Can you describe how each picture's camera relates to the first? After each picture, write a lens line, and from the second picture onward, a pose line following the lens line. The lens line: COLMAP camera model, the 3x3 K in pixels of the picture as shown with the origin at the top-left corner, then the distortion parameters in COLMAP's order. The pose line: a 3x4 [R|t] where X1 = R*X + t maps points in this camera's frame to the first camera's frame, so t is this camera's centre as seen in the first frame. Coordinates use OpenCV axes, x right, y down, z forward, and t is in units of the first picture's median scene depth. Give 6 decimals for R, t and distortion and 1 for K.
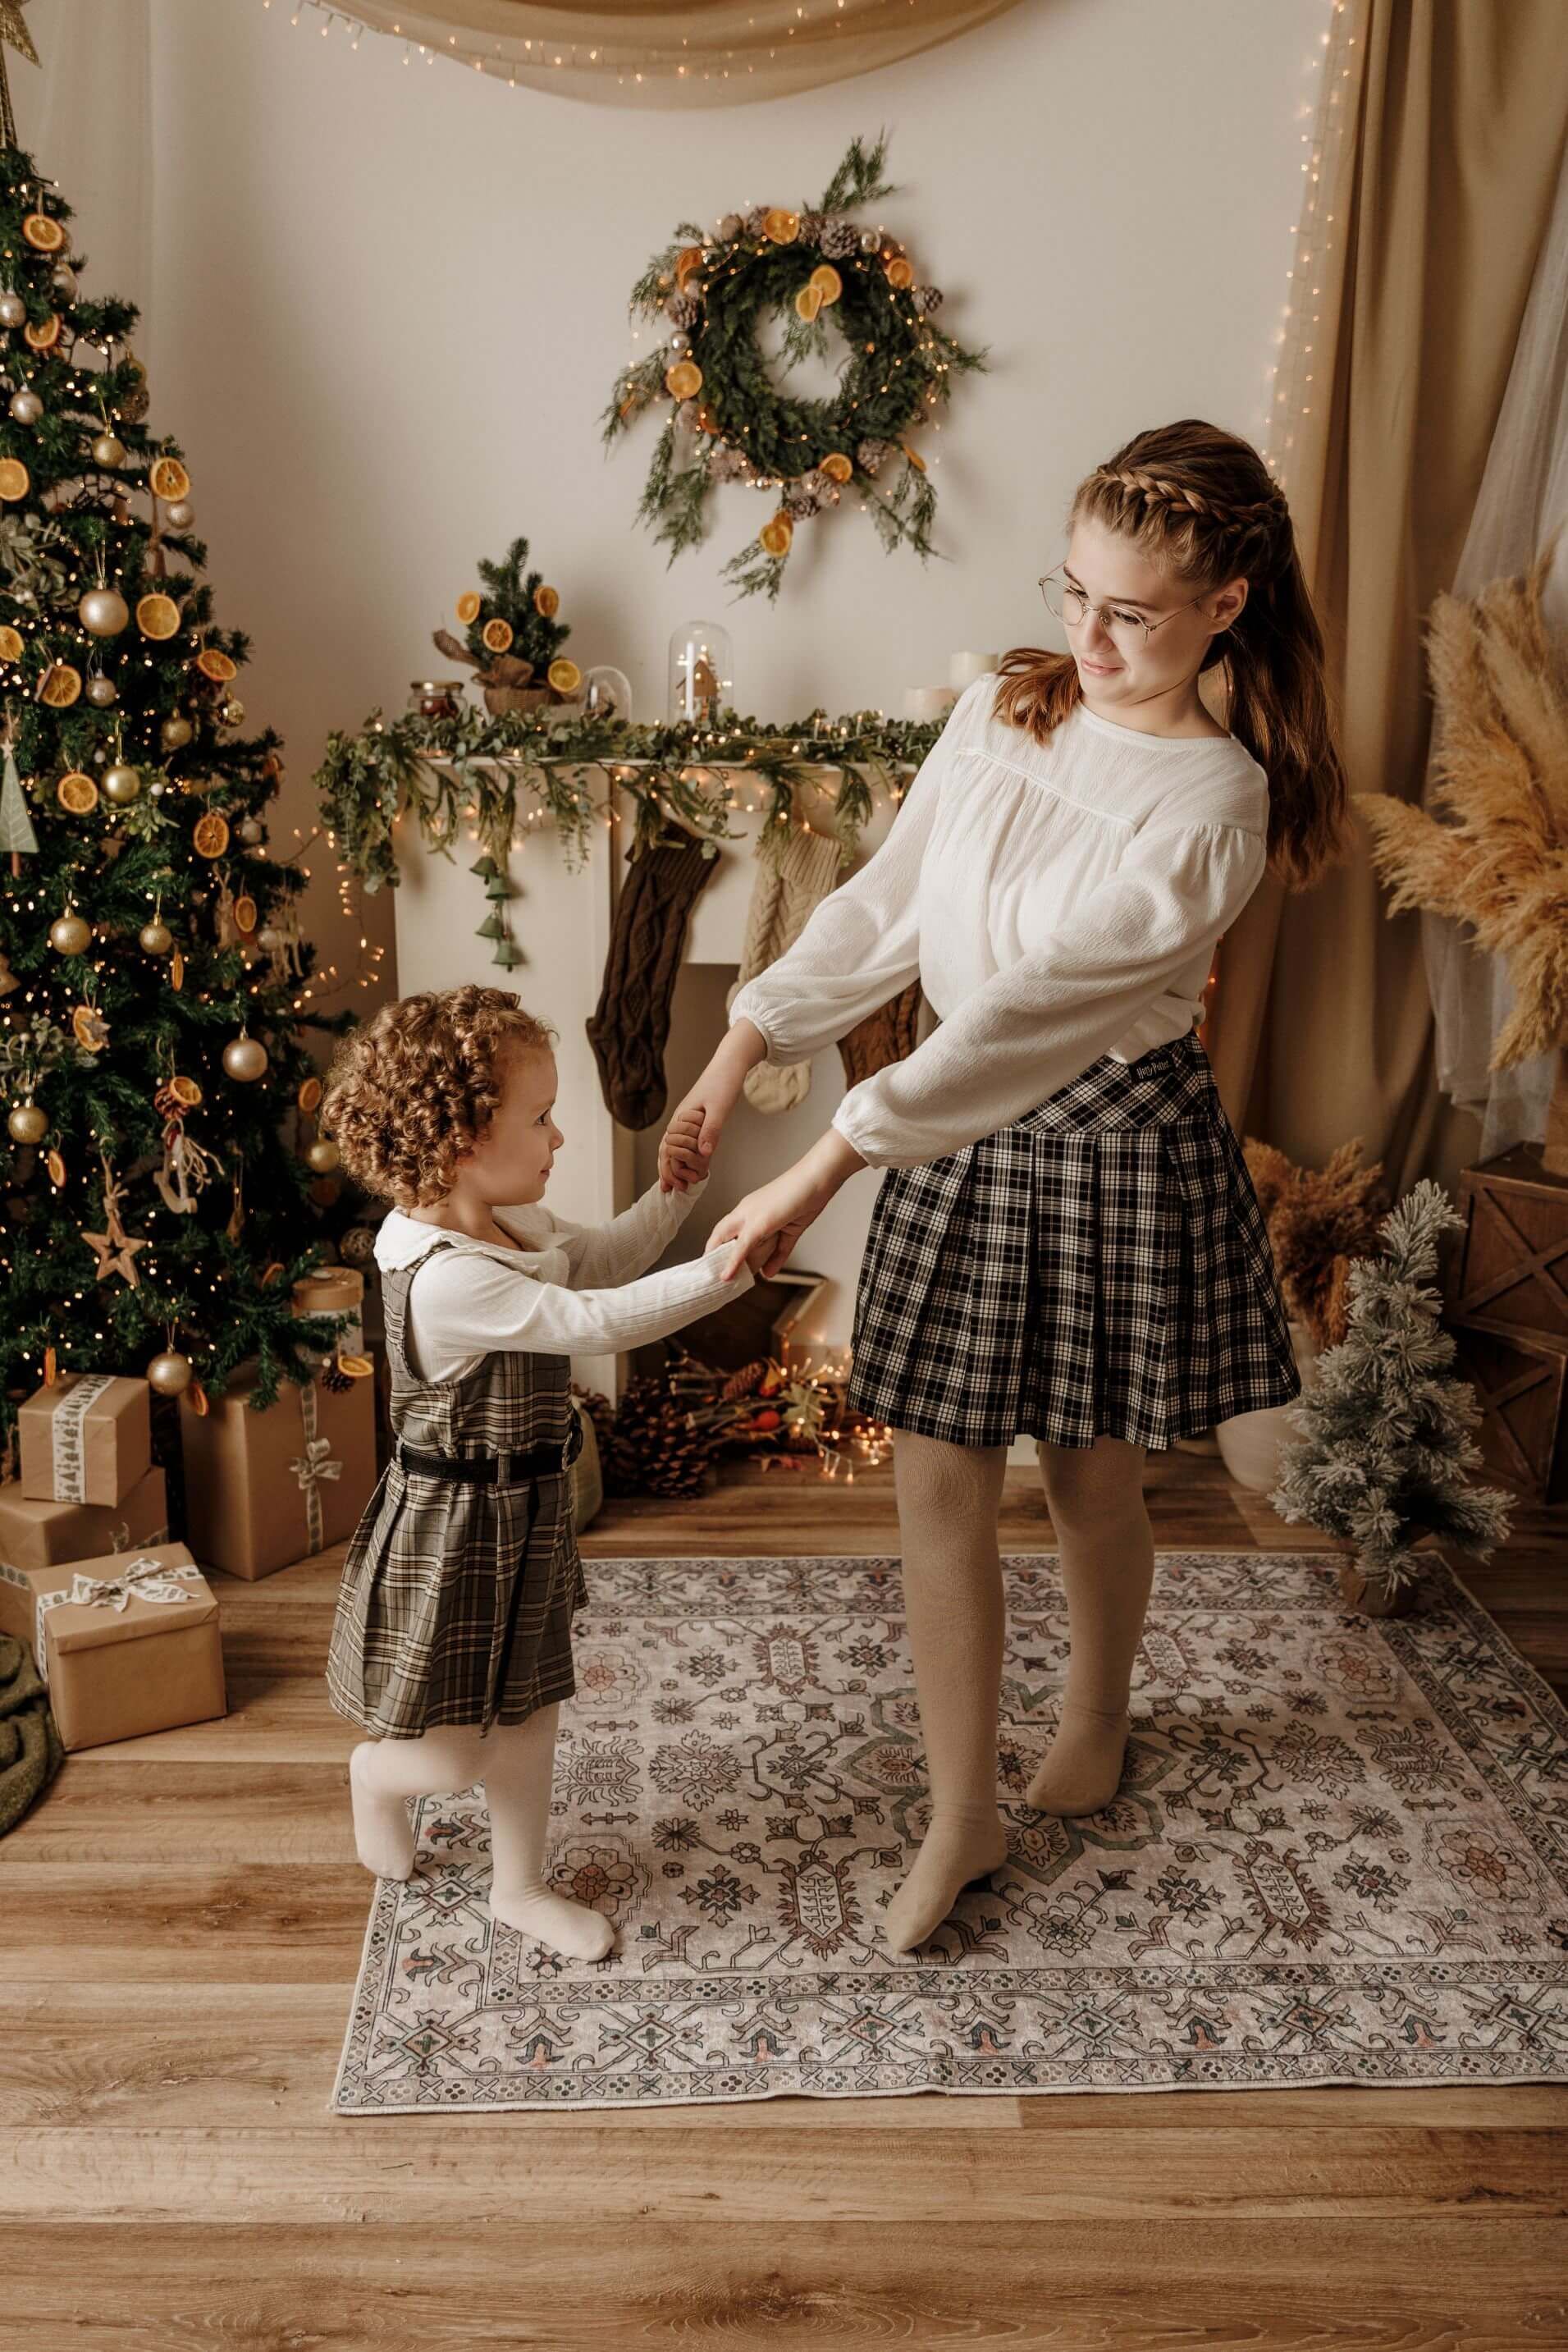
lens RADIAL K [[1979.4, 0, 750.8], [0, 1979.4, 1193.8], [0, 0, 1]] dist [0.002091, -0.021334]
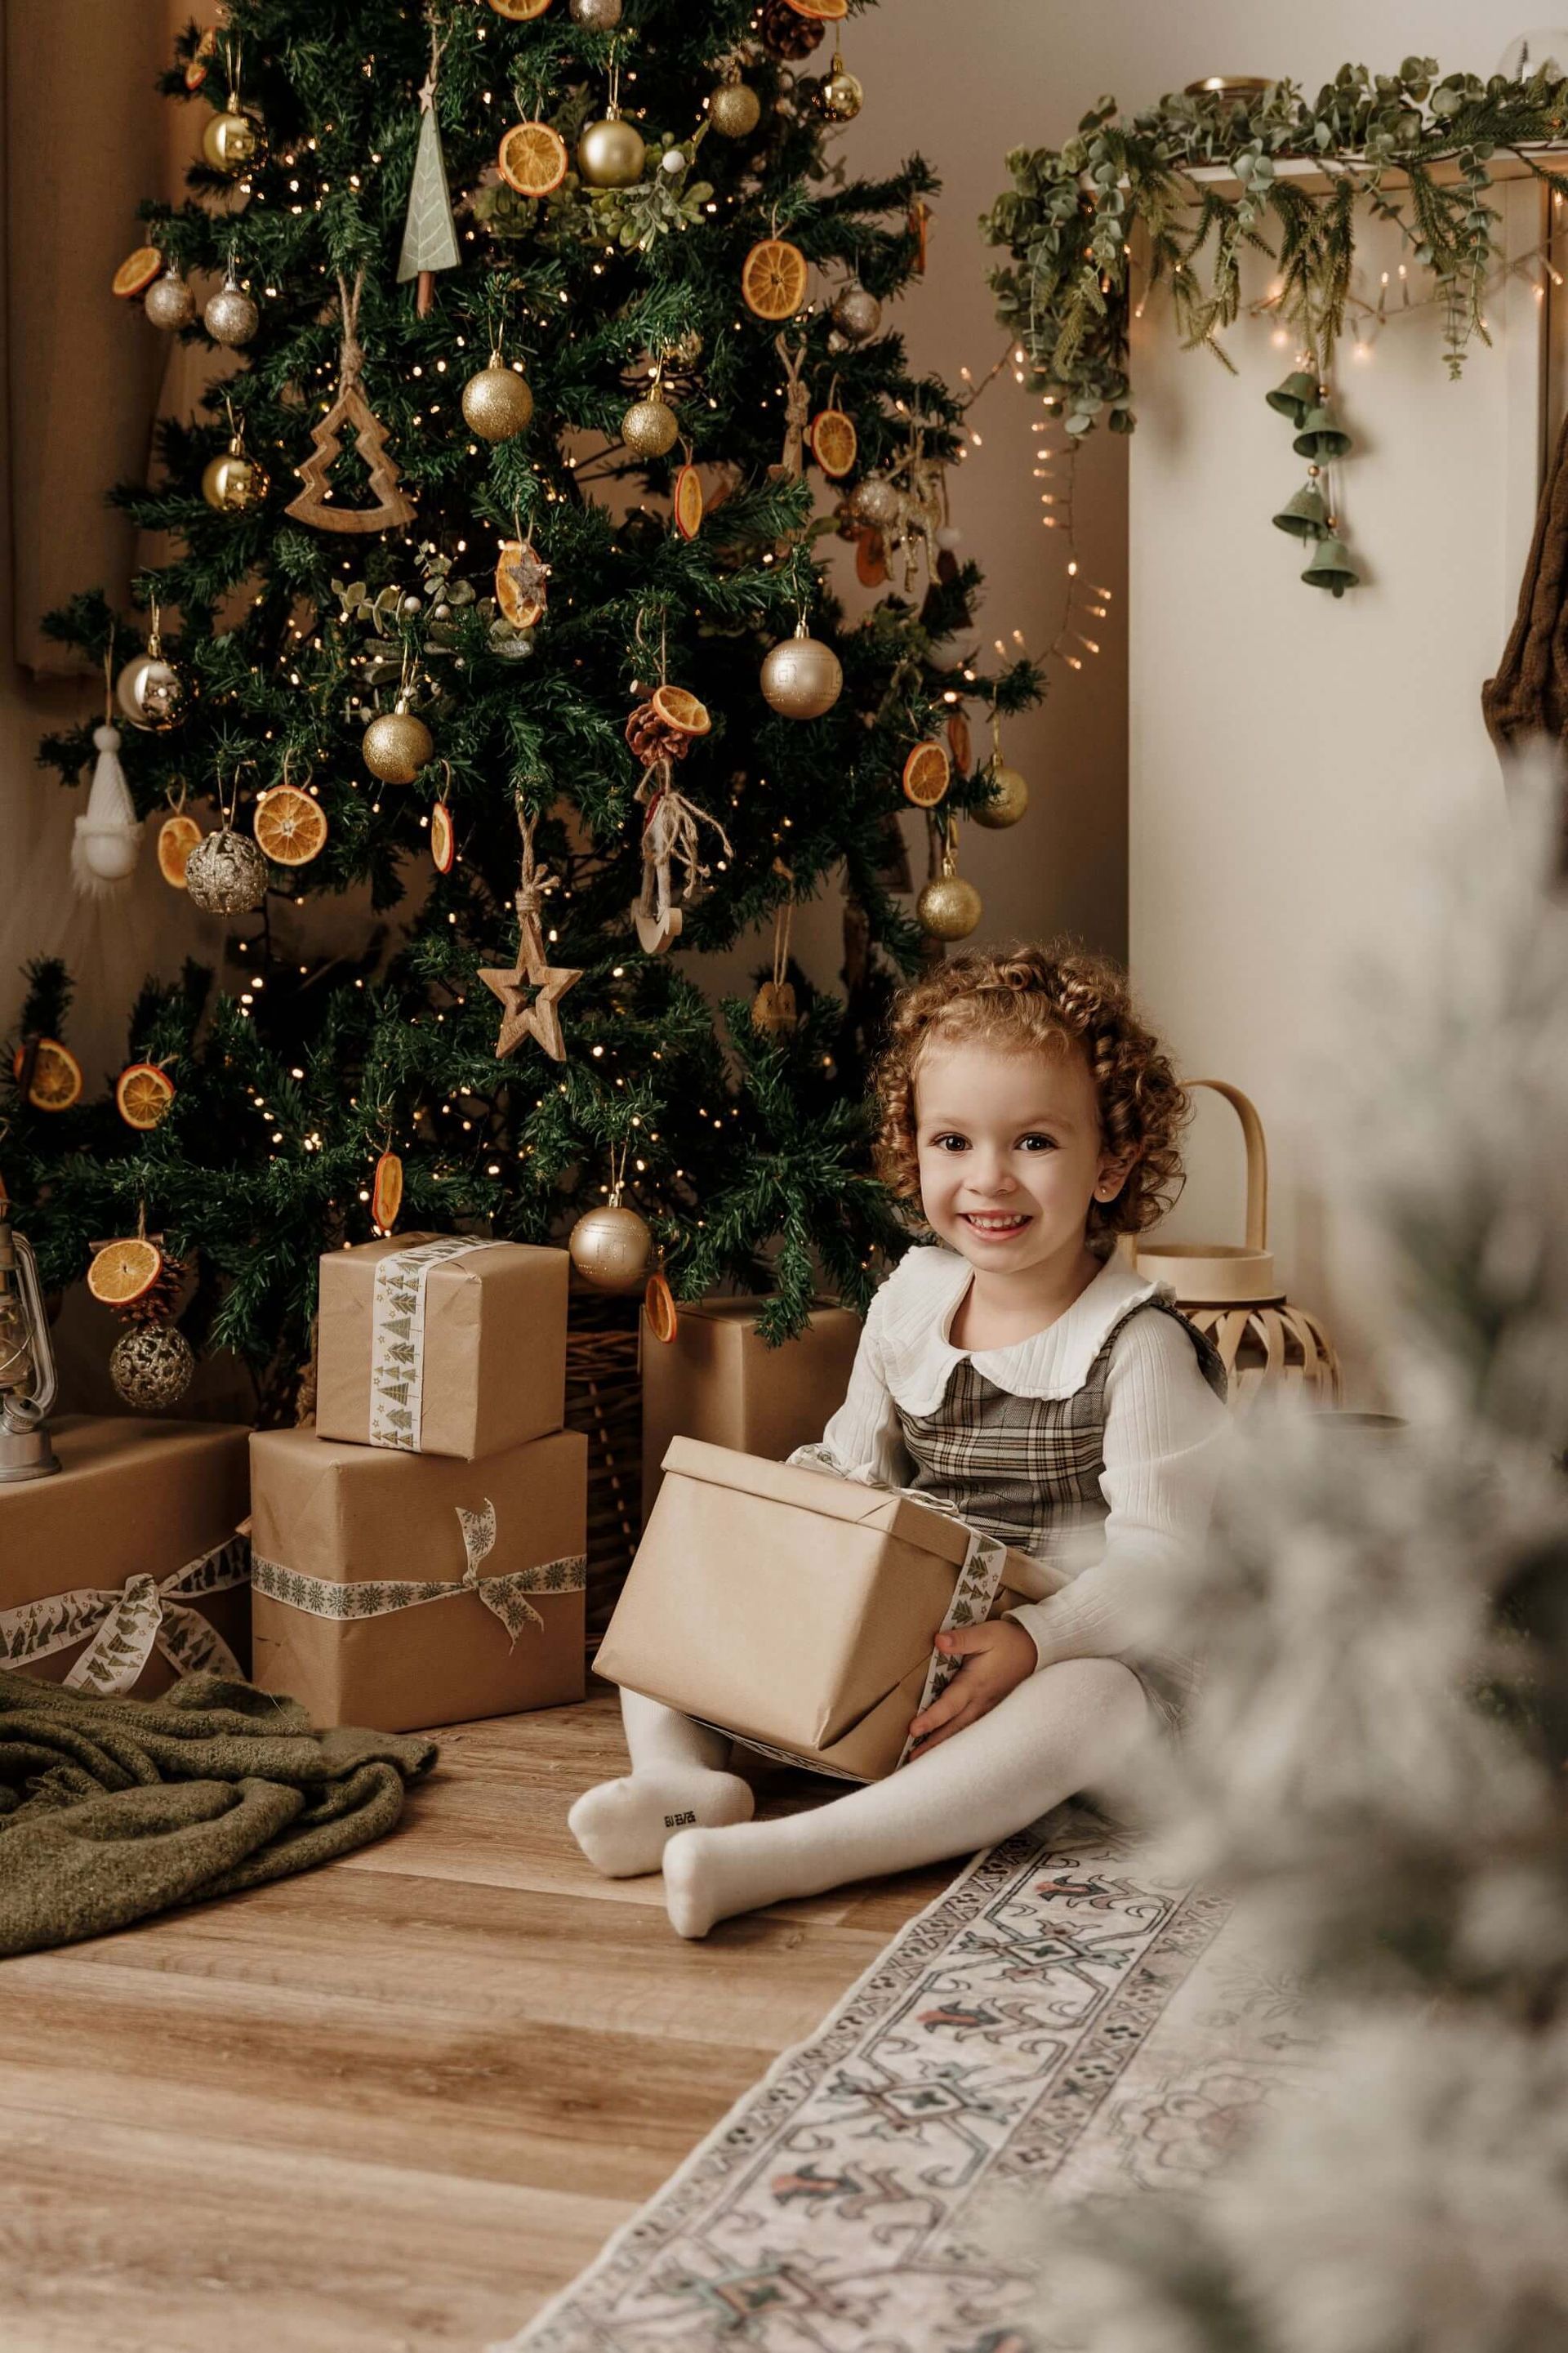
lens RADIAL K [[3306.6, 0, 786.0], [0, 3306.6, 1169.9], [0, 0, 1]] dist [0.004752, 0.000000]
pose [[0.932324, 0.014911, -0.361316, 0.059953], [-0.086093, 0.979573, -0.181727, 0.211202], [0.351225, 0.200535, 0.914564, 0.201611]]
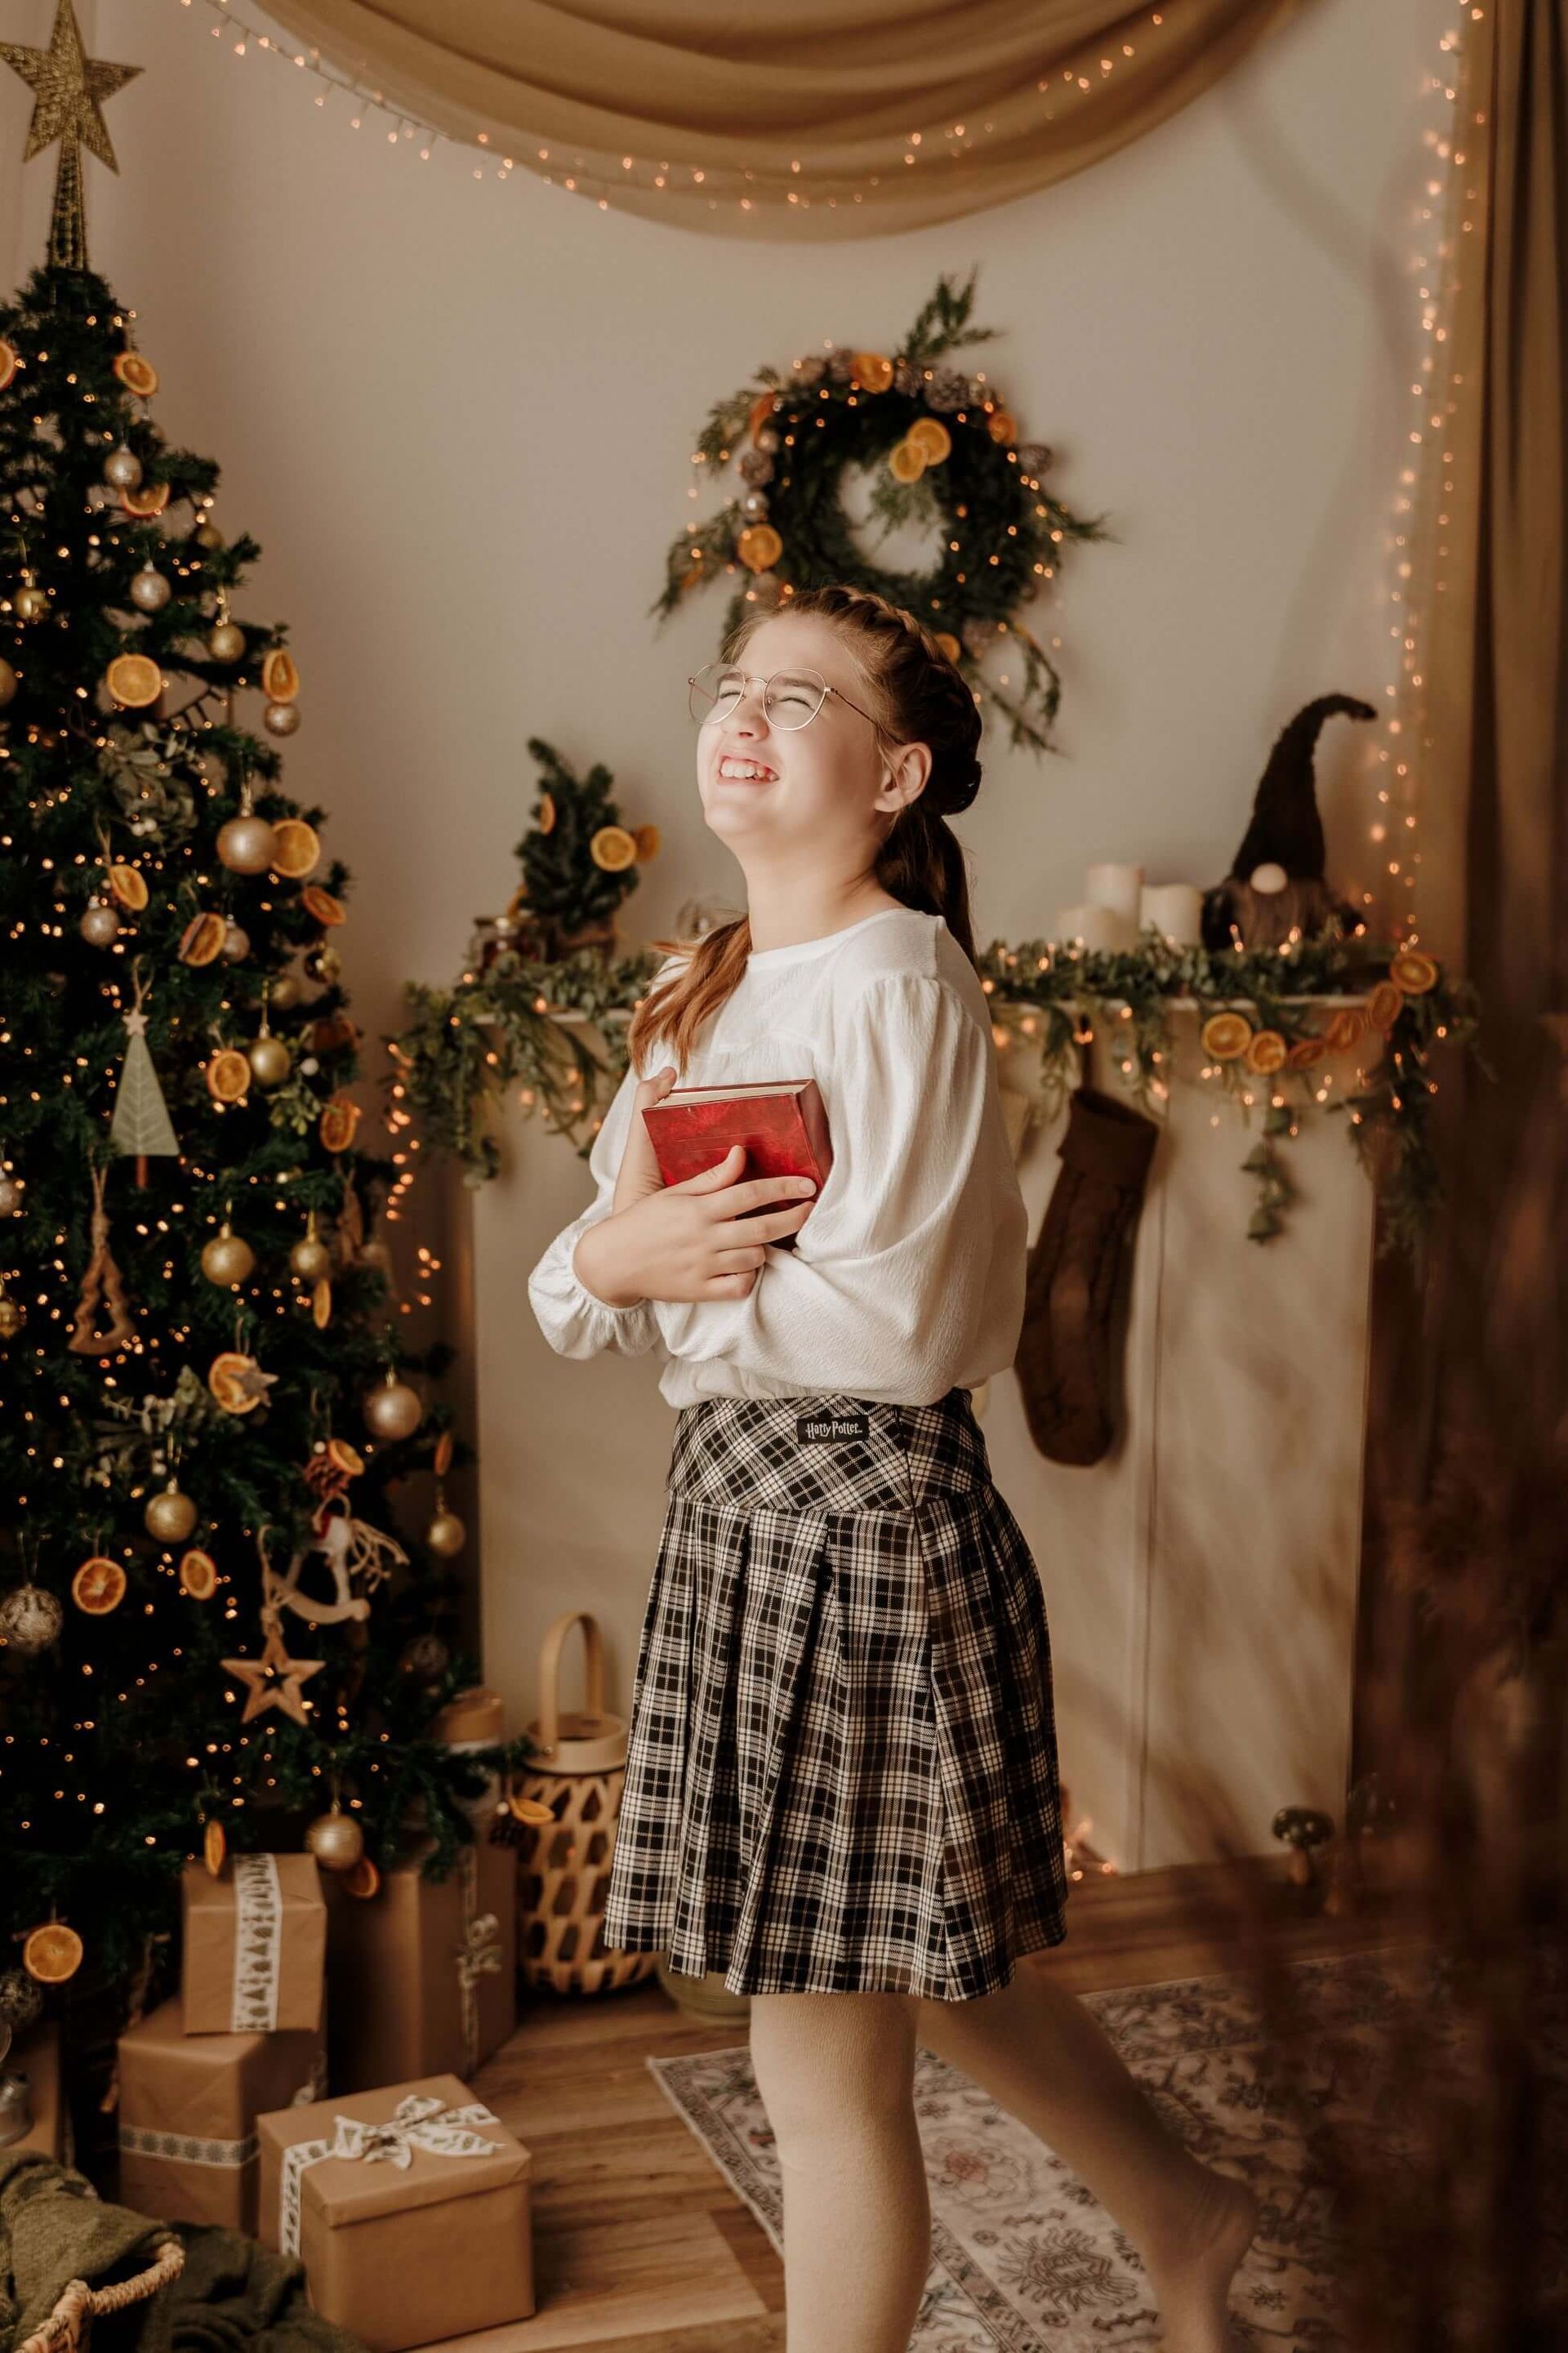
lens RADIAL K [[2918.2, 0, 767.6], [0, 2918.2, 1188.6], [0, 0, 1]] dist [-0.002795, 0.000000]
pose [[0.957559, -0.051117, 0.283669, -0.407102], [0.090054, 0.987939, -0.125961, 0.001289], [-0.273809, 0.146161, 0.950613, -0.109255]]
